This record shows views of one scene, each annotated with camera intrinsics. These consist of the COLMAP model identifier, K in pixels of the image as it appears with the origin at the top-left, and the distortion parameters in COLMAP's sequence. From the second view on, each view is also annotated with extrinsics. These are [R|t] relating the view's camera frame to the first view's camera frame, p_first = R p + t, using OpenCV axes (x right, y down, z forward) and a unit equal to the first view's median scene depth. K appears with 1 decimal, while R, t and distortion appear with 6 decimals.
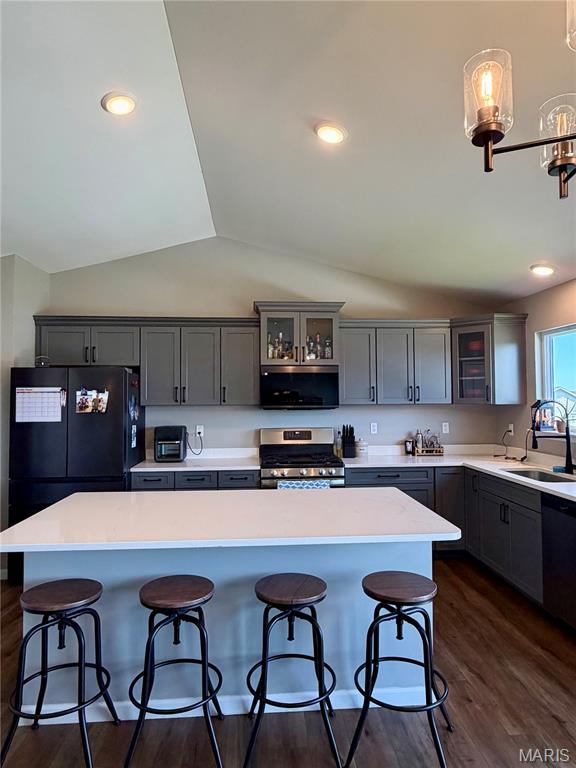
lens RADIAL K [[489.1, 0, 287.9], [0, 489.1, 380.4], [0, 0, 1]] dist [-0.010143, -0.001990]
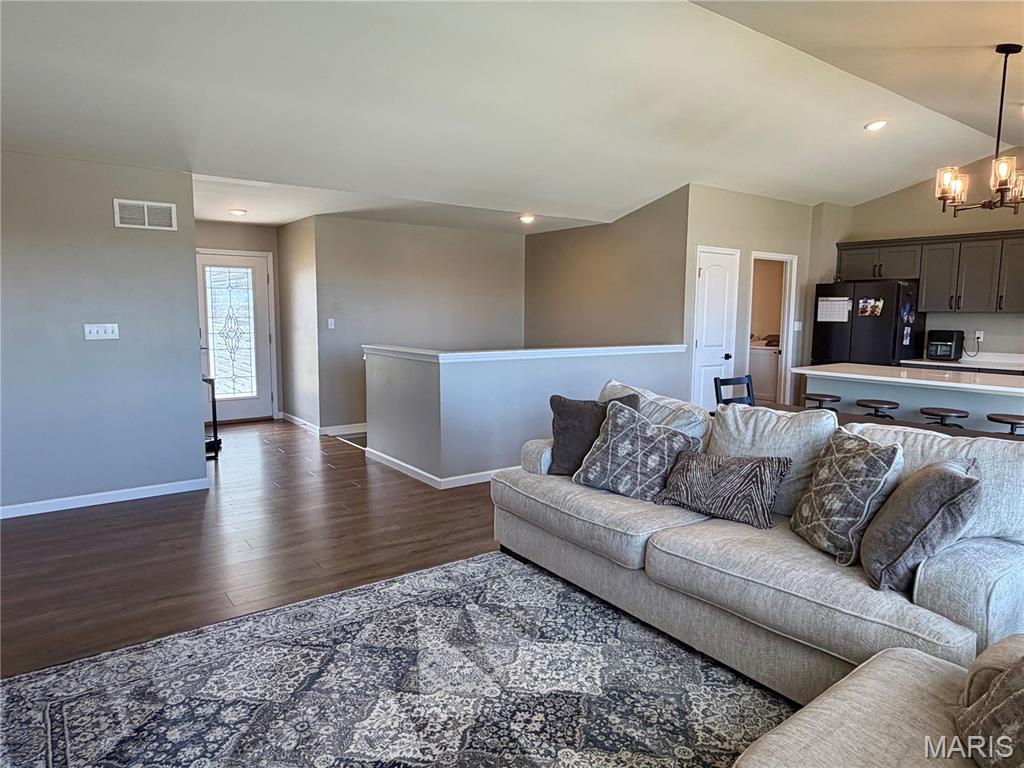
lens RADIAL K [[652.2, 0, 512.6], [0, 652.2, 382.8], [0, 0, 1]] dist [-0.010143, -0.001990]
pose [[0.523591, 0.101564, -0.845894, 0.576563], [0.021216, 0.991007, 0.132120, -0.008175], [0.851706, -0.087123, 0.516727, -0.731569]]
